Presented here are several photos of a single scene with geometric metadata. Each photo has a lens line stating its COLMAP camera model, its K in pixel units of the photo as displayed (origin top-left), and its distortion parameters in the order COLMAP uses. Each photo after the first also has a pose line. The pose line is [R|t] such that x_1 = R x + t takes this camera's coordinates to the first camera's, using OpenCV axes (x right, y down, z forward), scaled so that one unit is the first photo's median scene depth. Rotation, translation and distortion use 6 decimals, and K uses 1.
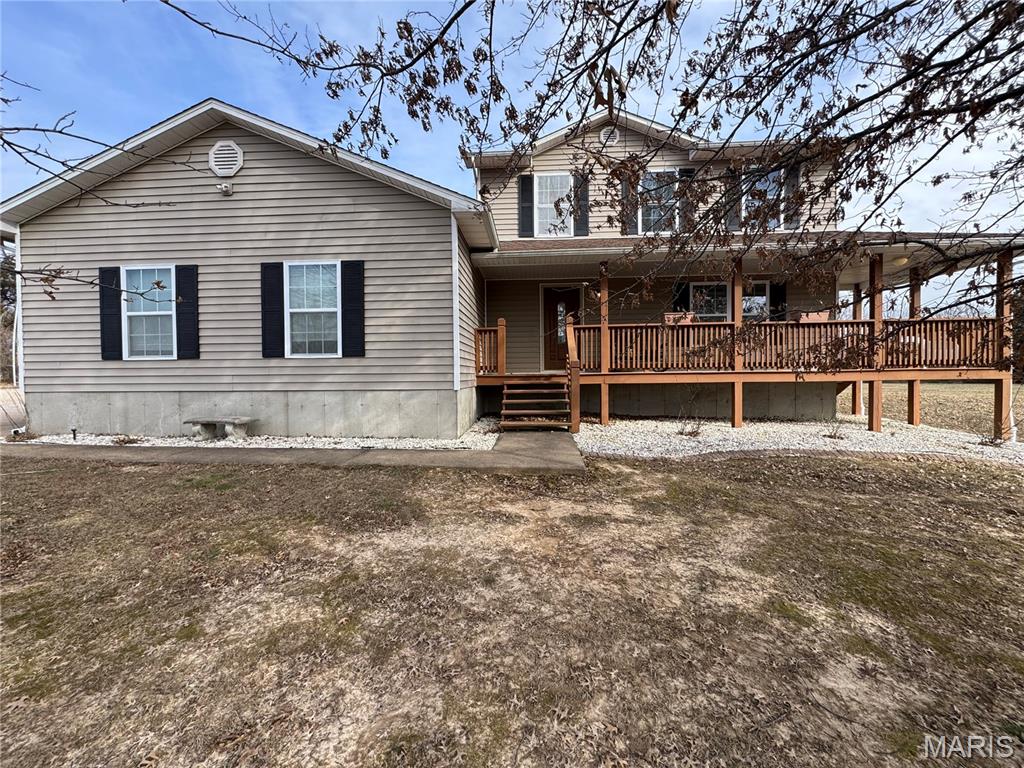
lens RADIAL K [[409.2, 0, 511.3], [0, 409.2, 383.6], [0, 0, 1]] dist [-0.001782, -0.000685]
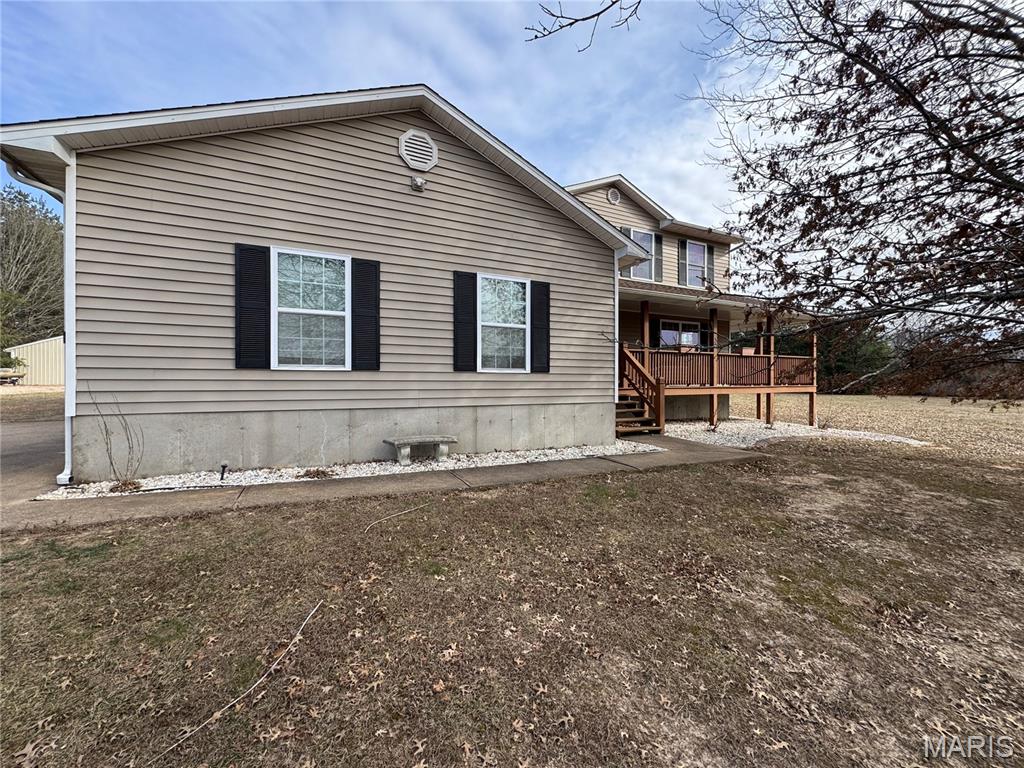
lens RADIAL K [[409.2, 0, 508.7], [0, 409.2, 385.6], [0, 0, 1]] dist [-0.001782, -0.000685]
pose [[0.872920, 0.006900, 0.487814, -0.955716], [0.003450, 0.999788, -0.020316, -0.010784], [-0.487851, 0.019418, 0.872711, 0.121153]]
